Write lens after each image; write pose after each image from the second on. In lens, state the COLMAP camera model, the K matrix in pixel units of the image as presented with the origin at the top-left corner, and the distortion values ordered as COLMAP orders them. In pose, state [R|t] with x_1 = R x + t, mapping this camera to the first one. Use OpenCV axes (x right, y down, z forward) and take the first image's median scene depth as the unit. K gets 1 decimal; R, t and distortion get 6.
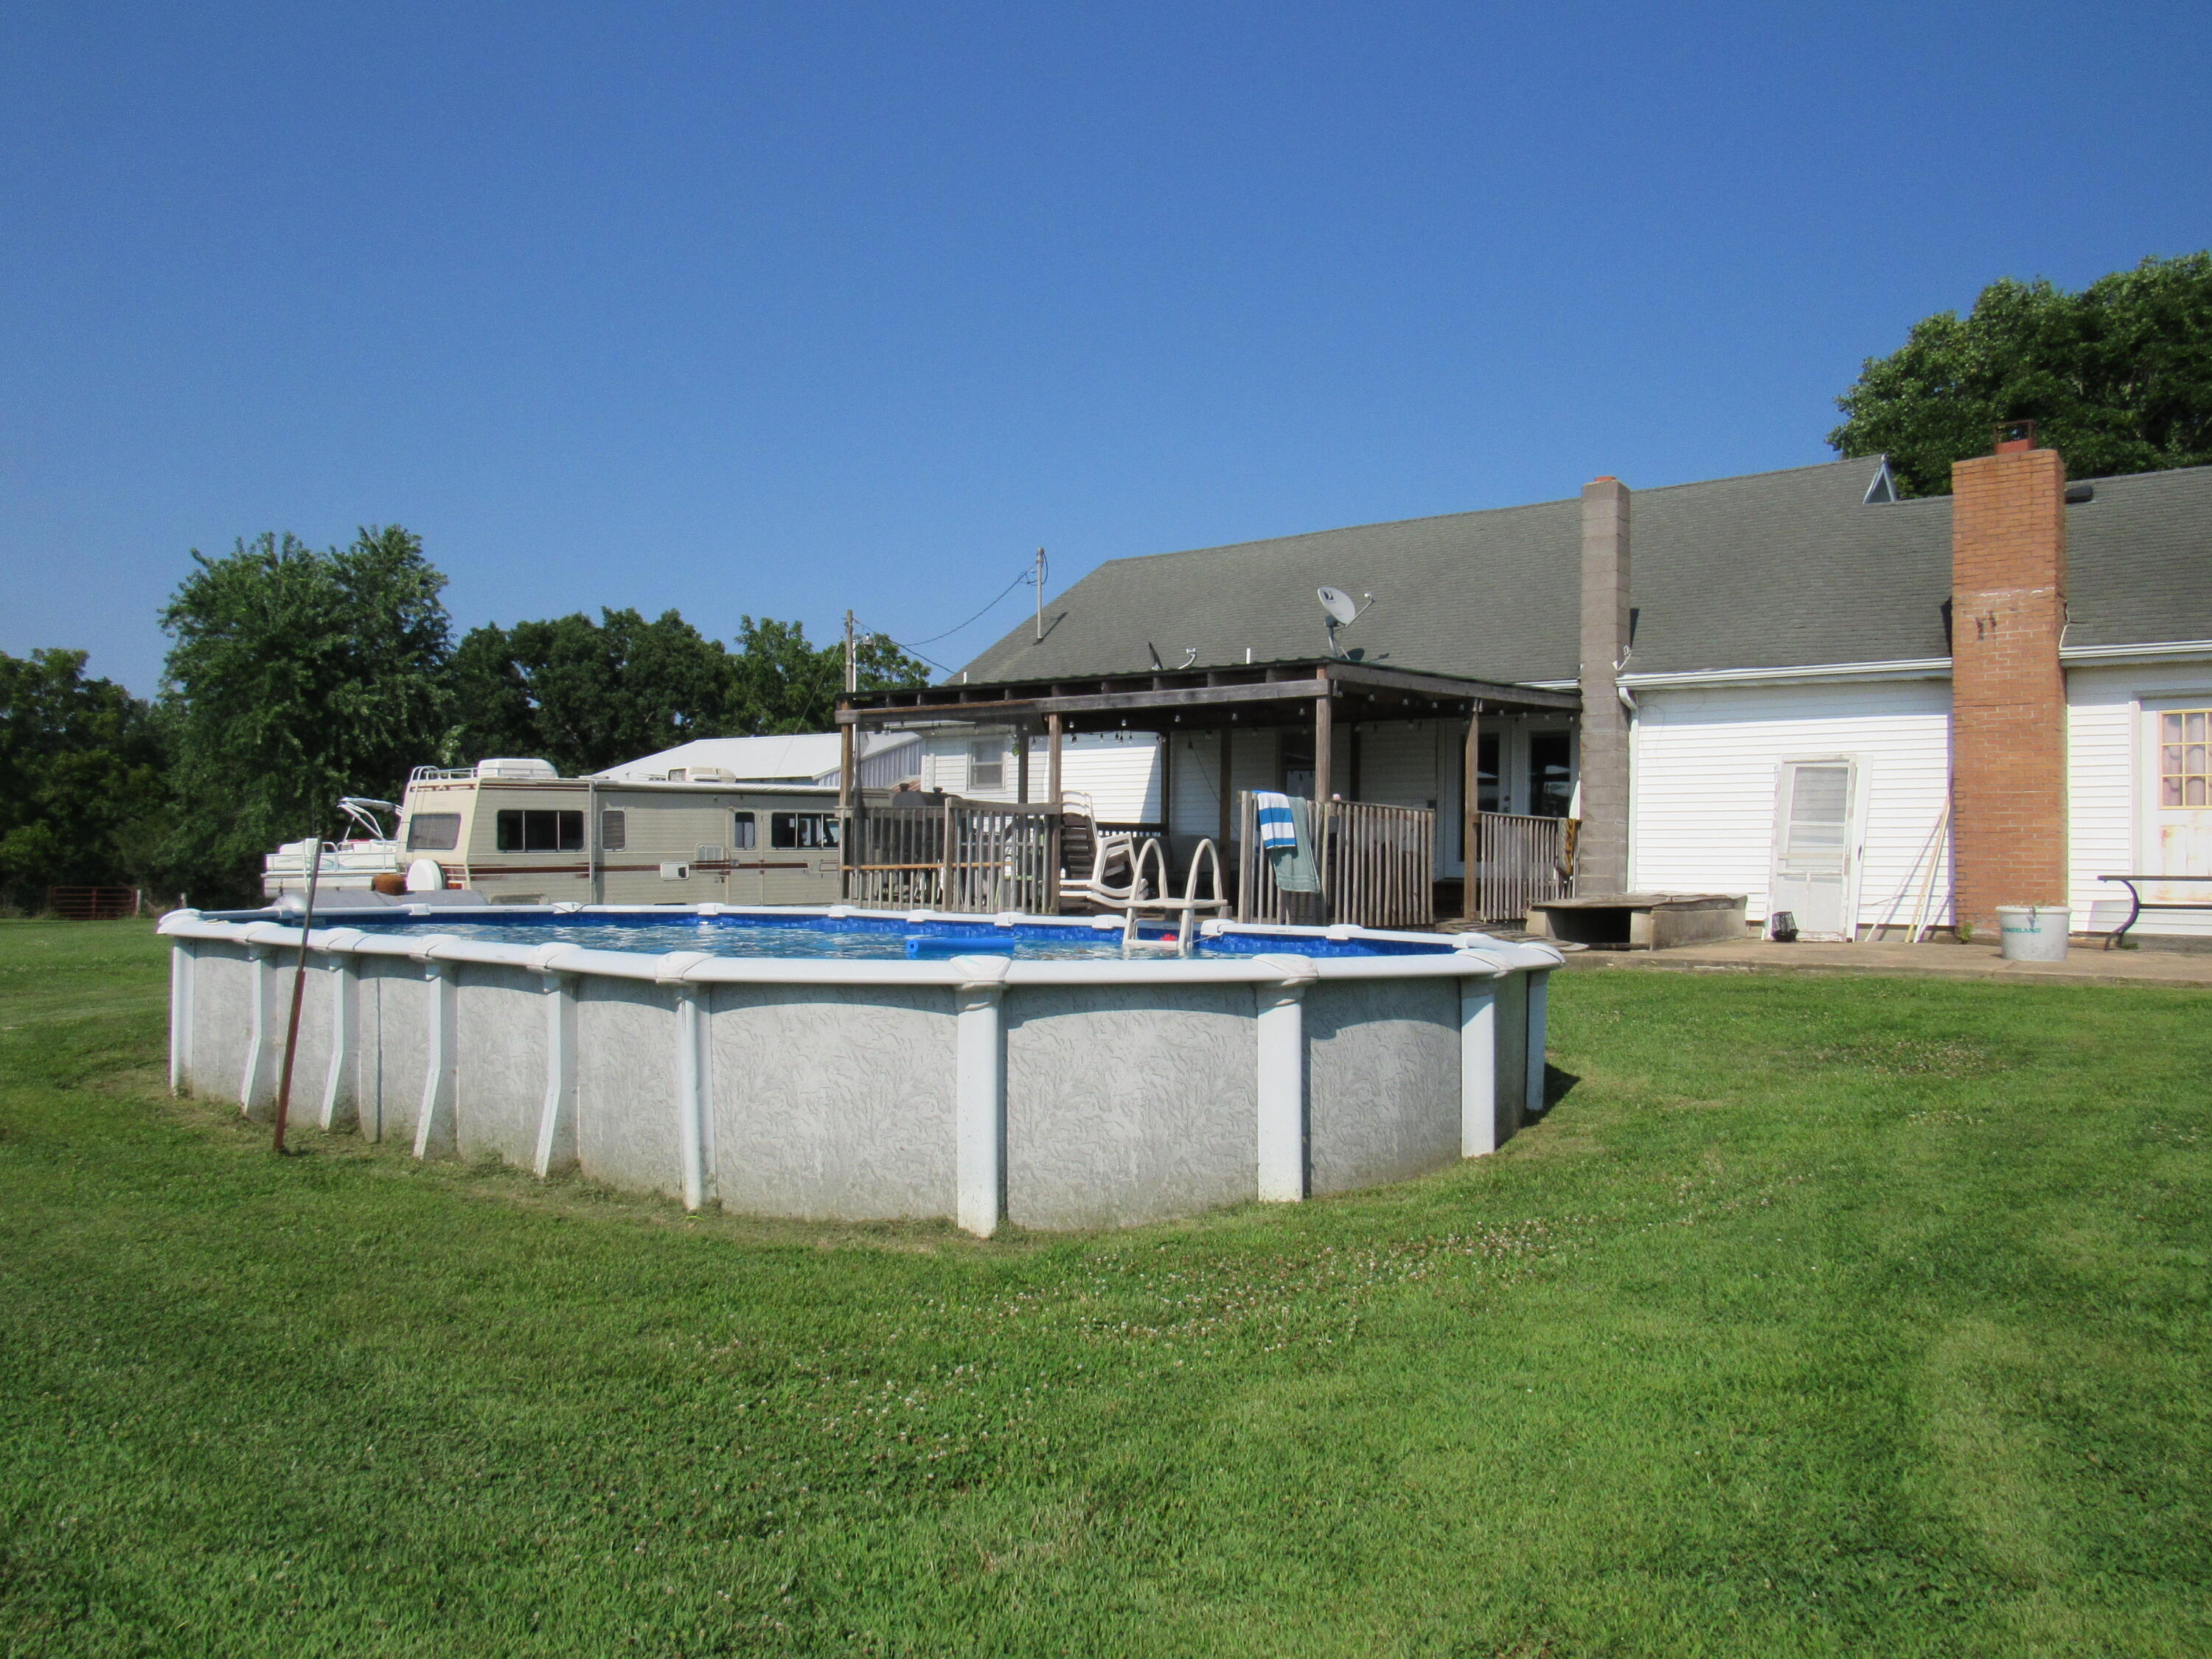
lens RADIAL K [[1580.1, 0, 1106.0], [0, 1580.1, 829.5], [0, 0, 1]] dist [-0.027628, 0.001983]
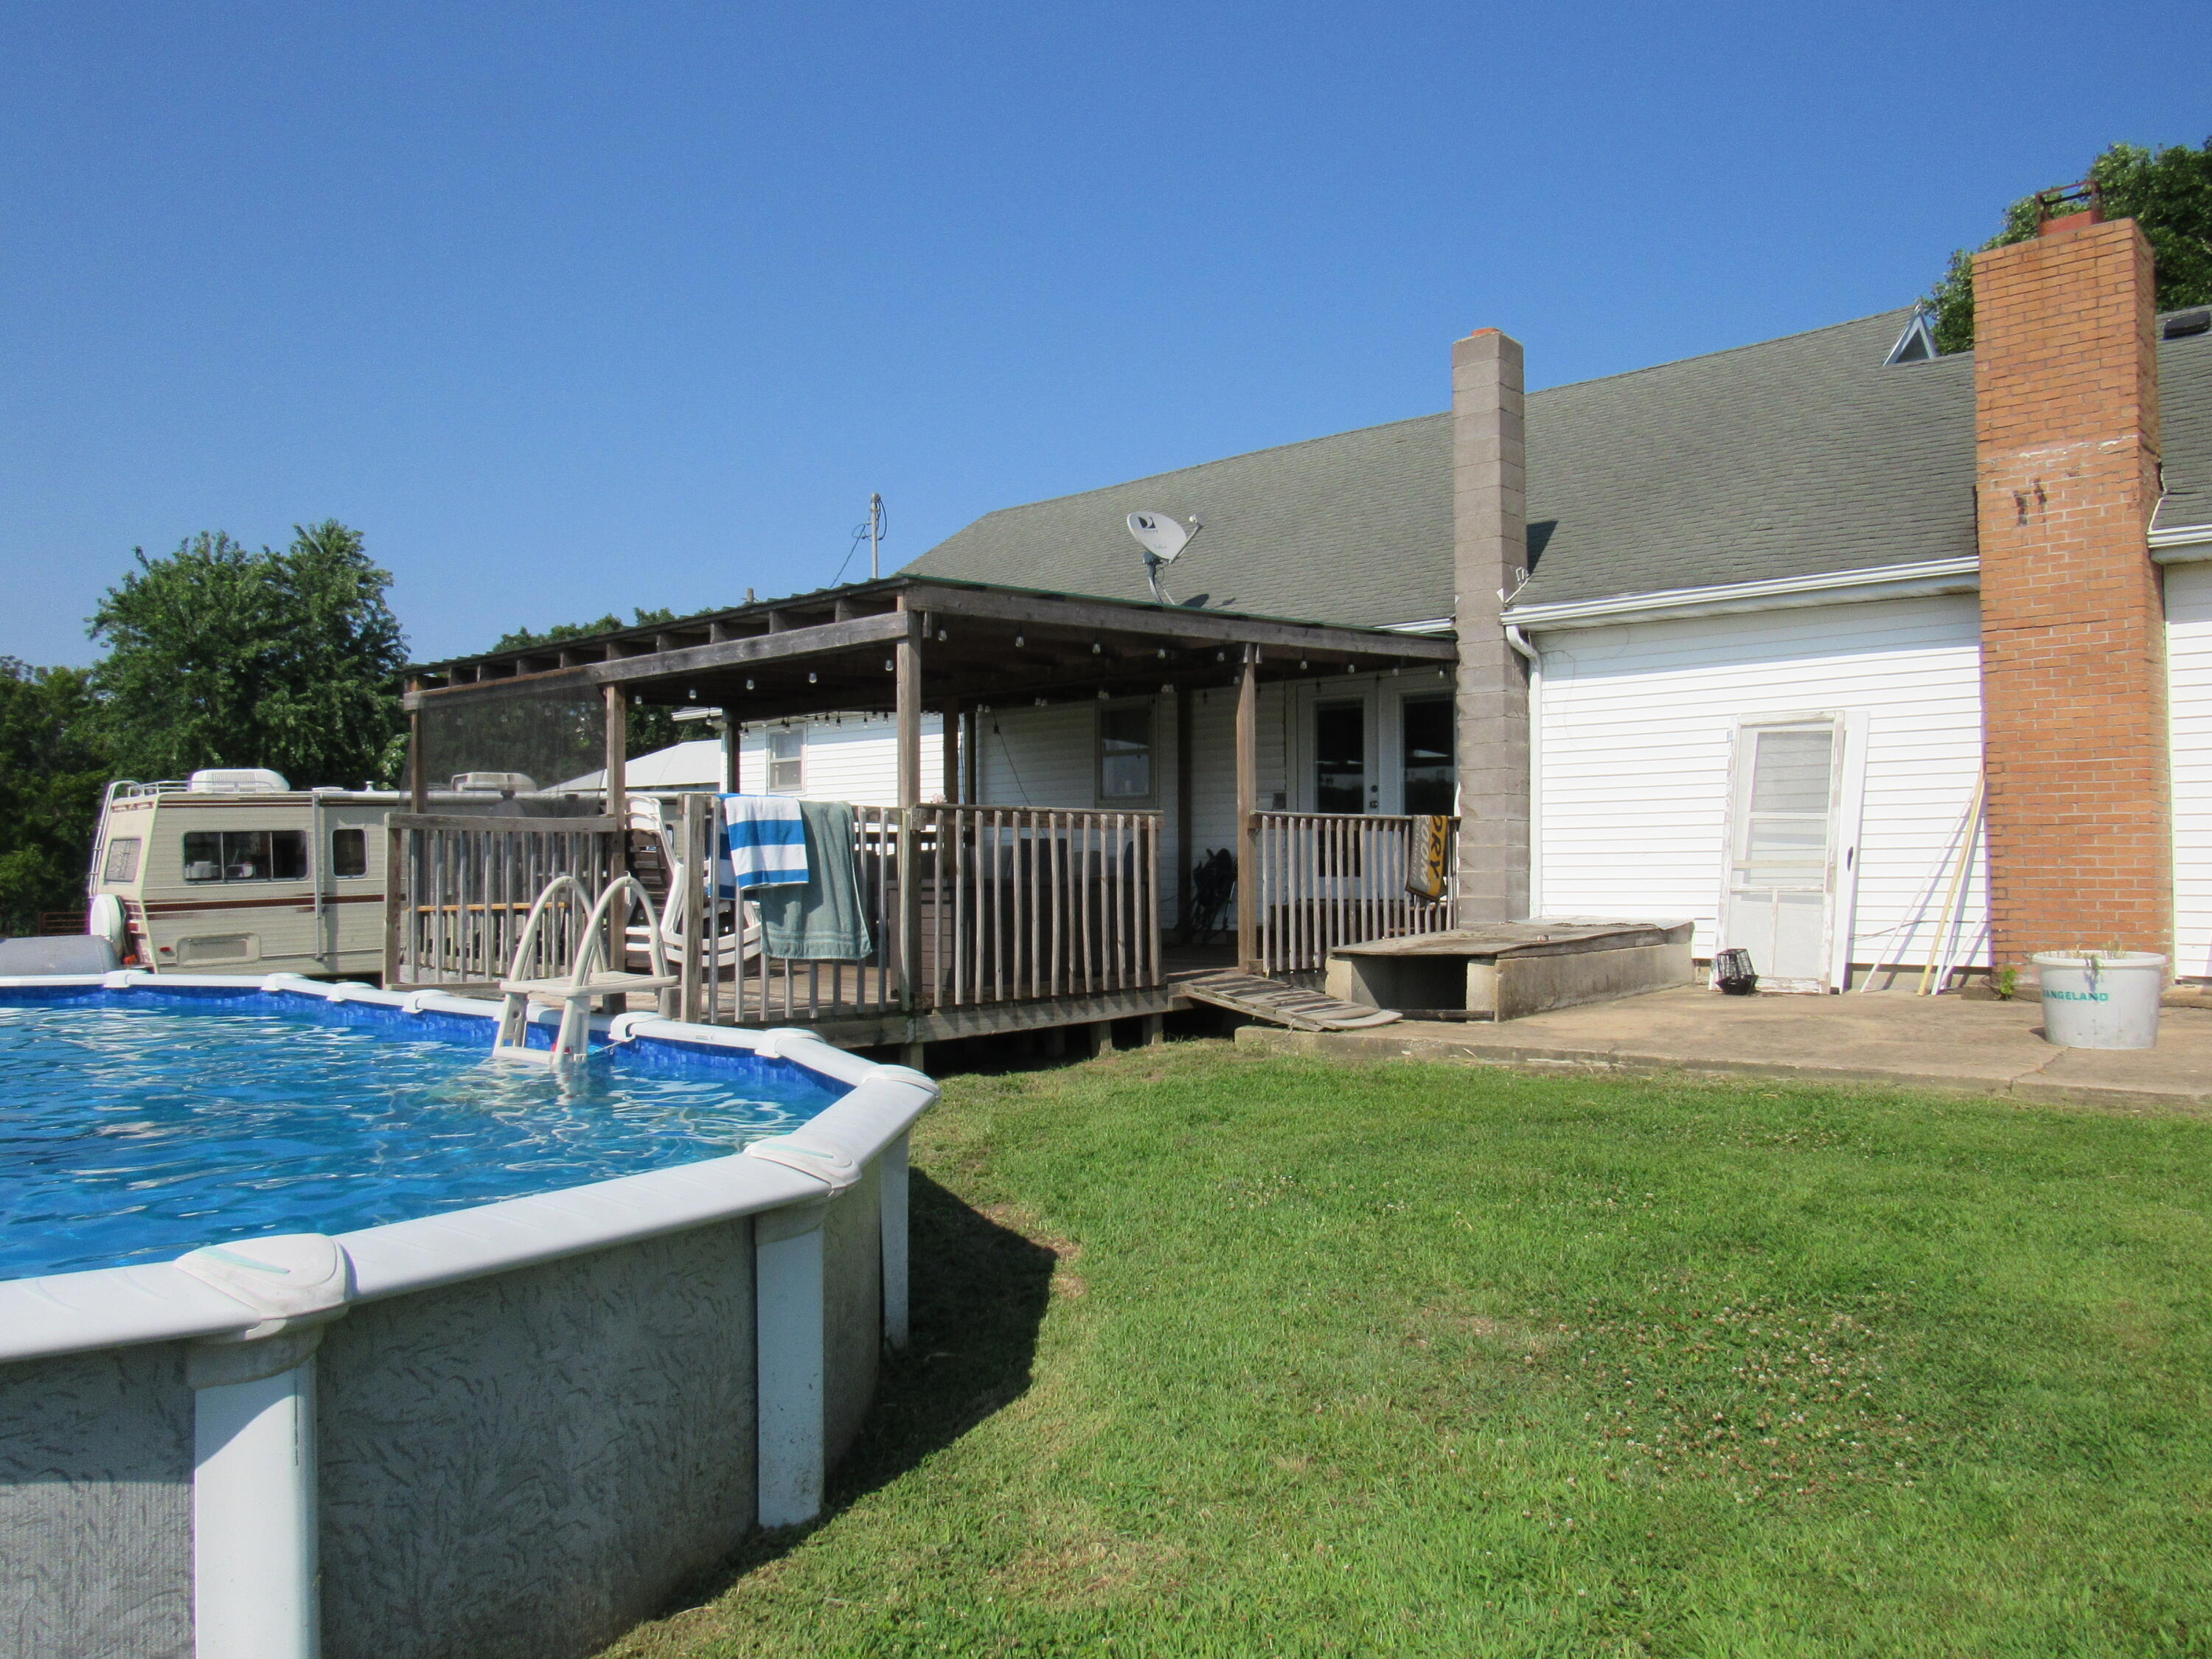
lens RADIAL K [[1580.1, 0, 1106.0], [0, 1580.1, 829.5], [0, 0, 1]] dist [-0.027628, 0.001983]
pose [[0.996884, -0.023943, -0.075156, 0.207534], [0.024231, 0.999702, 0.002932, -0.006676], [0.075063, -0.004744, 0.997167, 0.300478]]
